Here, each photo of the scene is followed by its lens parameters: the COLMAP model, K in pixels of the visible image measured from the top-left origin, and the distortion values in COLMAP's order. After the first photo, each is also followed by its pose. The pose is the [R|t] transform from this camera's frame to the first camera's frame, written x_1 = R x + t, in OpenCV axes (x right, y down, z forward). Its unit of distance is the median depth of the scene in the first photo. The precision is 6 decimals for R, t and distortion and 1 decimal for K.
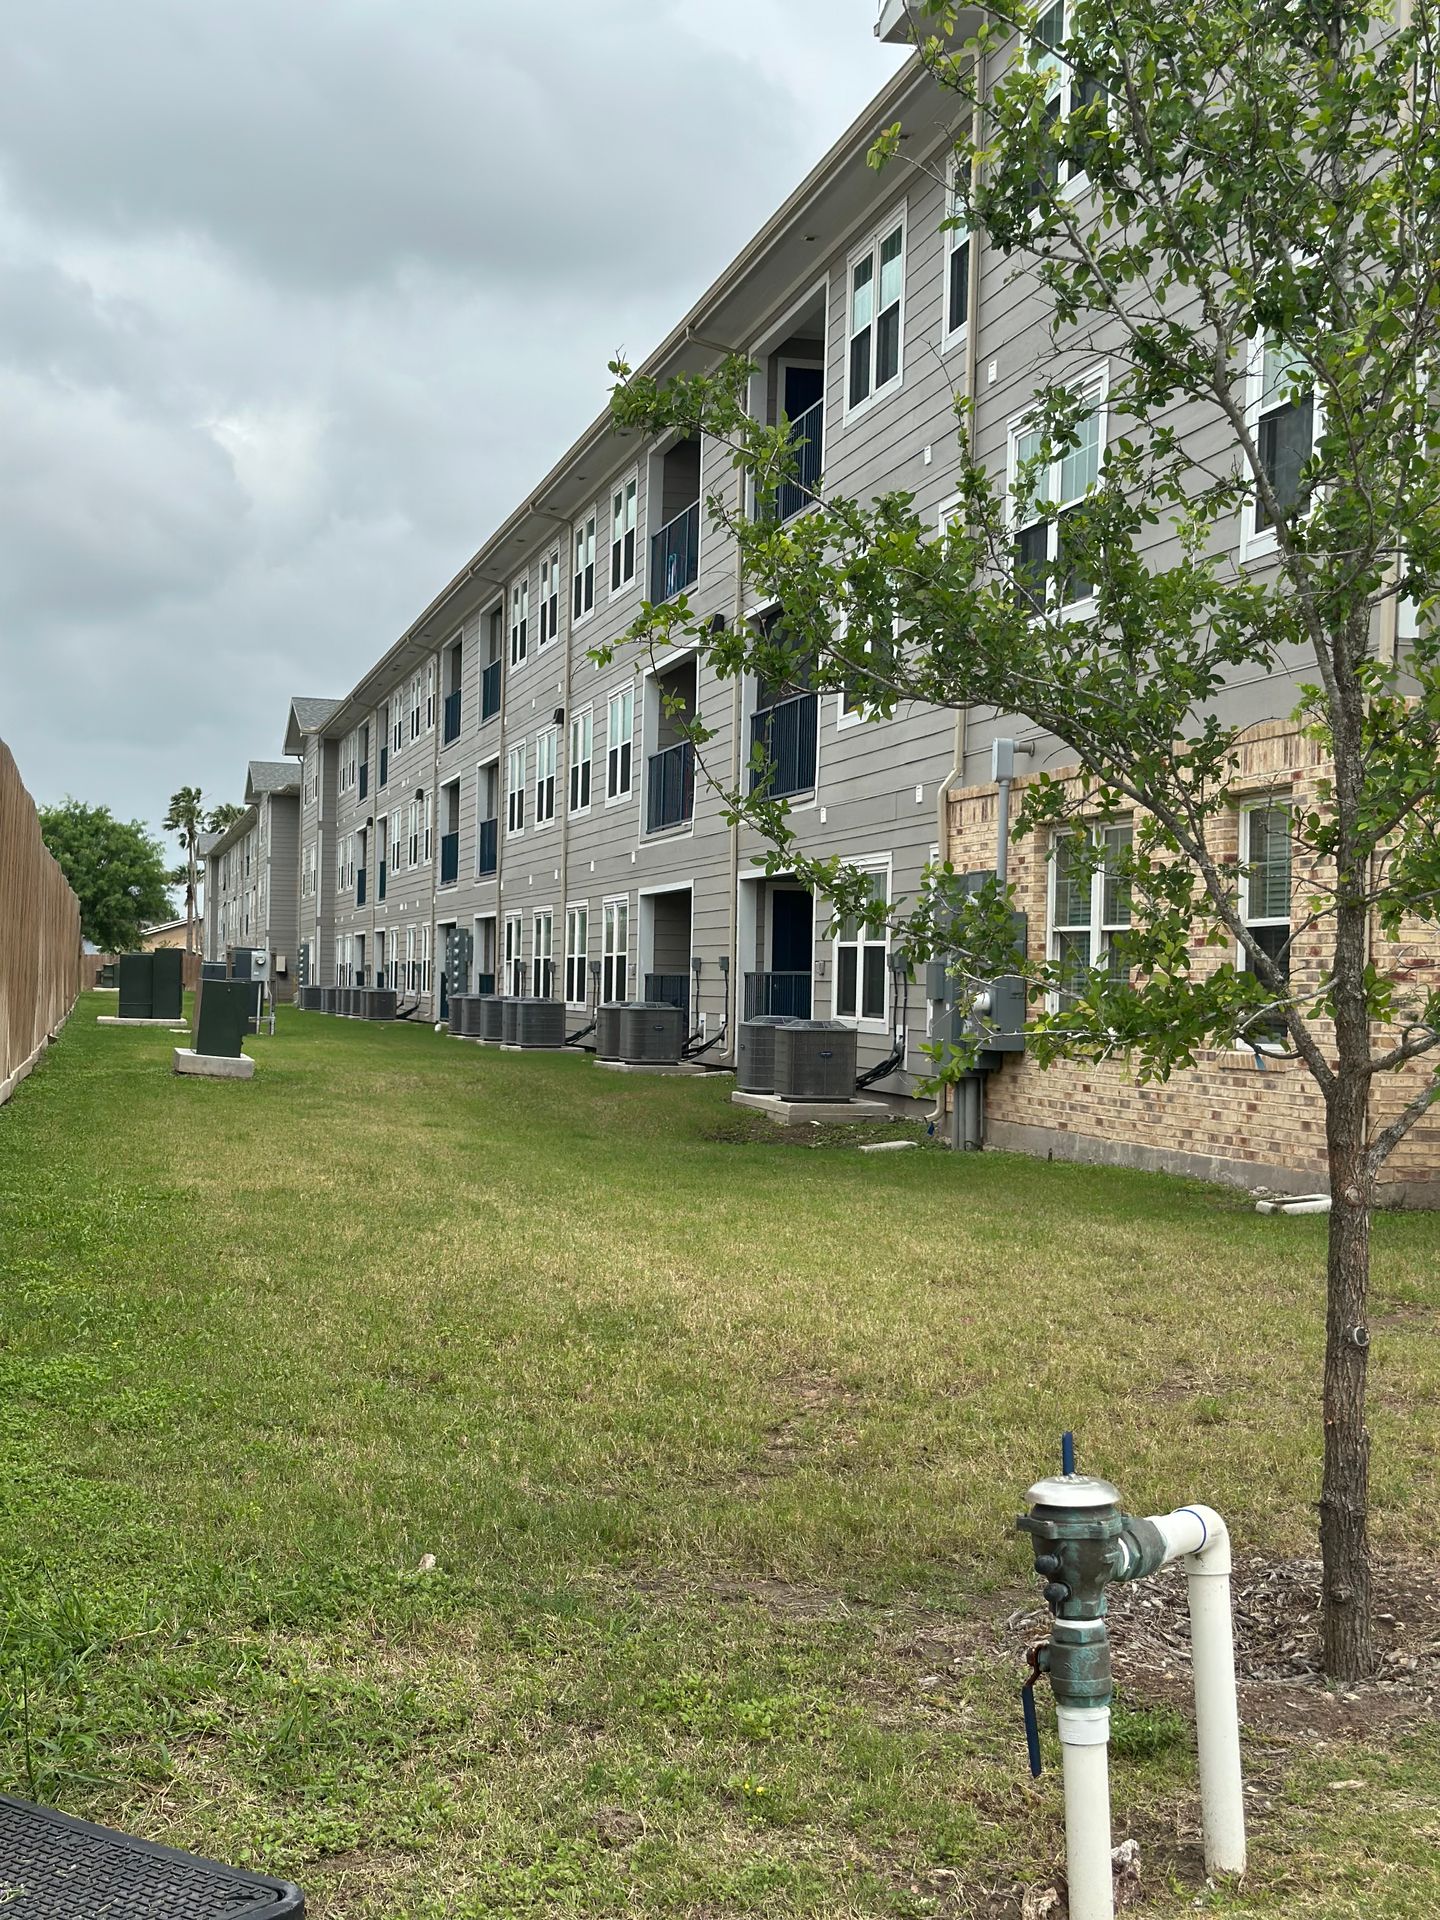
lens RADIAL K [[2648.7, 0, 717.9], [0, 2648.7, 961.5], [0, 0, 1]] dist [0.119929, 0.000000]
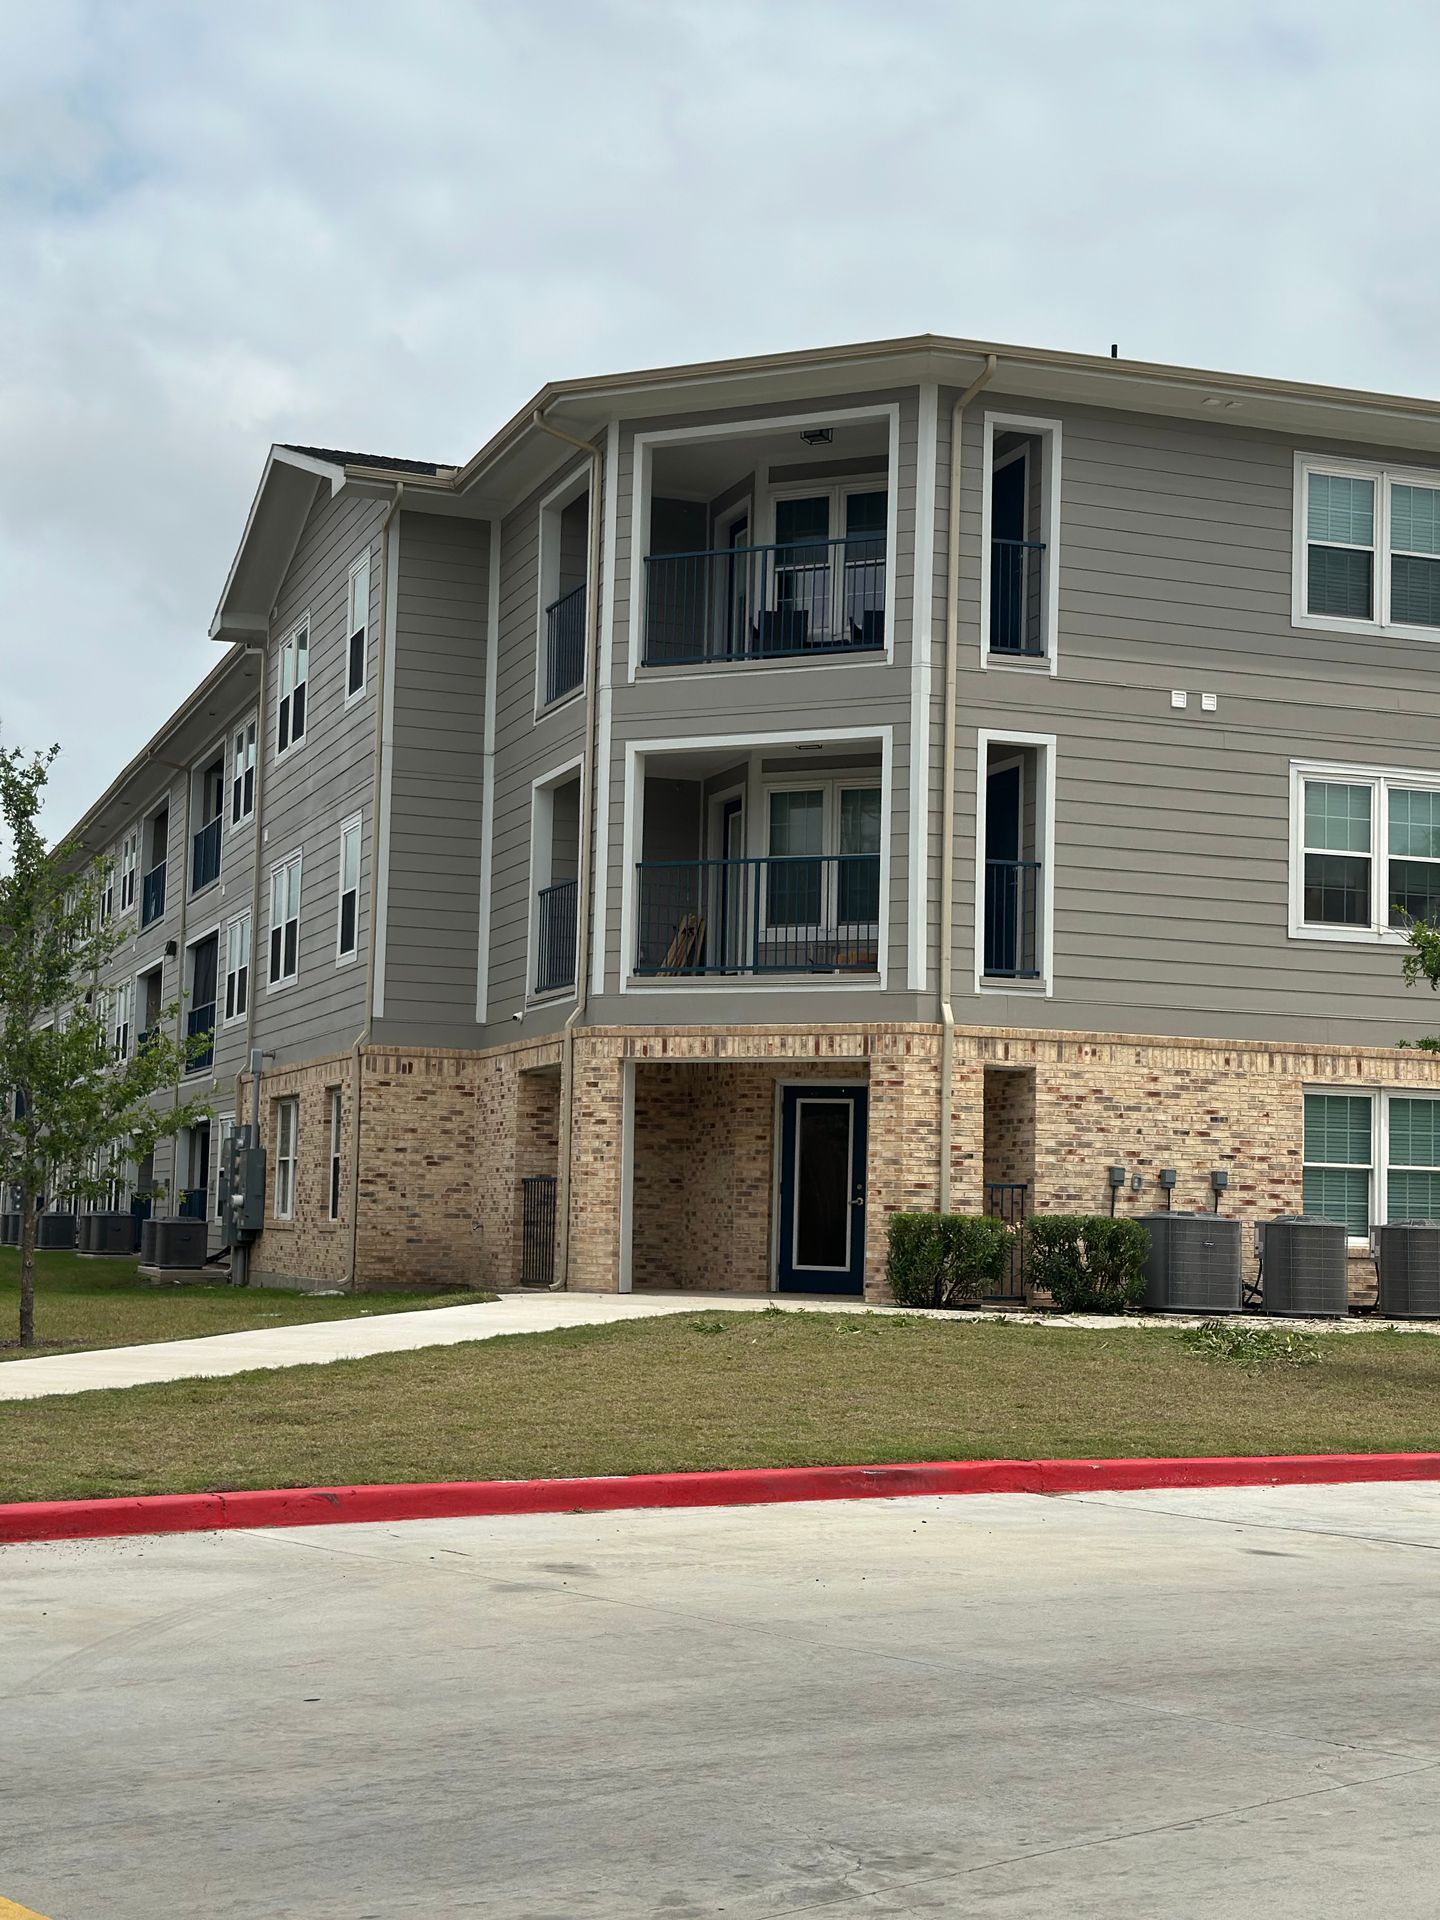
lens RADIAL K [[2648.7, 0, 722.0], [0, 2648.7, 960.1], [0, 0, 1]] dist [0.119929, 0.000000]
pose [[0.992169, 0.018798, 0.123483, 0.146486], [-0.007608, 0.995870, -0.090469, 0.010268], [-0.124674, 0.088821, 0.988214, -0.580619]]
